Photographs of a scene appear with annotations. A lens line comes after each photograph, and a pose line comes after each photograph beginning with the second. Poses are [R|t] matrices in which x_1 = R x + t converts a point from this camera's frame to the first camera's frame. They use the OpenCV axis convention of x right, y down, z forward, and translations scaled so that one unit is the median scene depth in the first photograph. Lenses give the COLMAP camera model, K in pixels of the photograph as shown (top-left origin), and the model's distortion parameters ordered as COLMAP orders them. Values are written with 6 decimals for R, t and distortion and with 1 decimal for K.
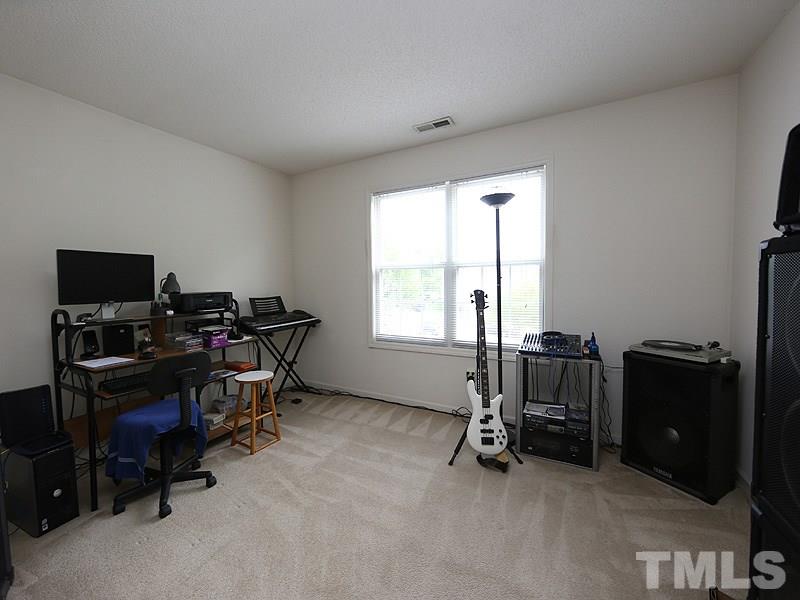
lens RADIAL K [[319.9, 0, 397.2], [0, 319.9, 294.4], [0, 0, 1]] dist [-0.001304, 0.000436]
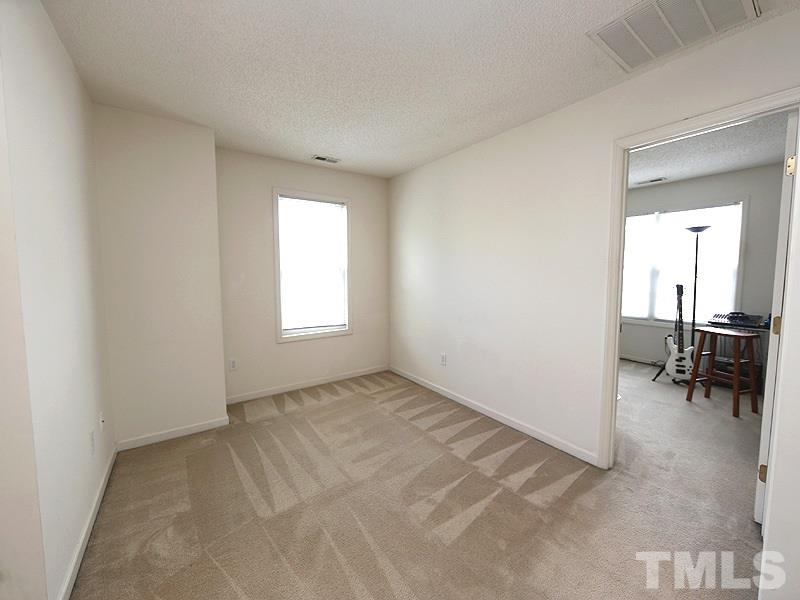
lens RADIAL K [[319.9, 0, 397.2], [0, 319.9, 294.4], [0, 0, 1]] dist [-0.001304, 0.000436]
pose [[0.896335, 0.045760, -0.441009, -0.346830], [-0.030621, 0.998674, 0.041390, 0.013917], [0.442318, -0.023595, 0.896548, -1.213939]]
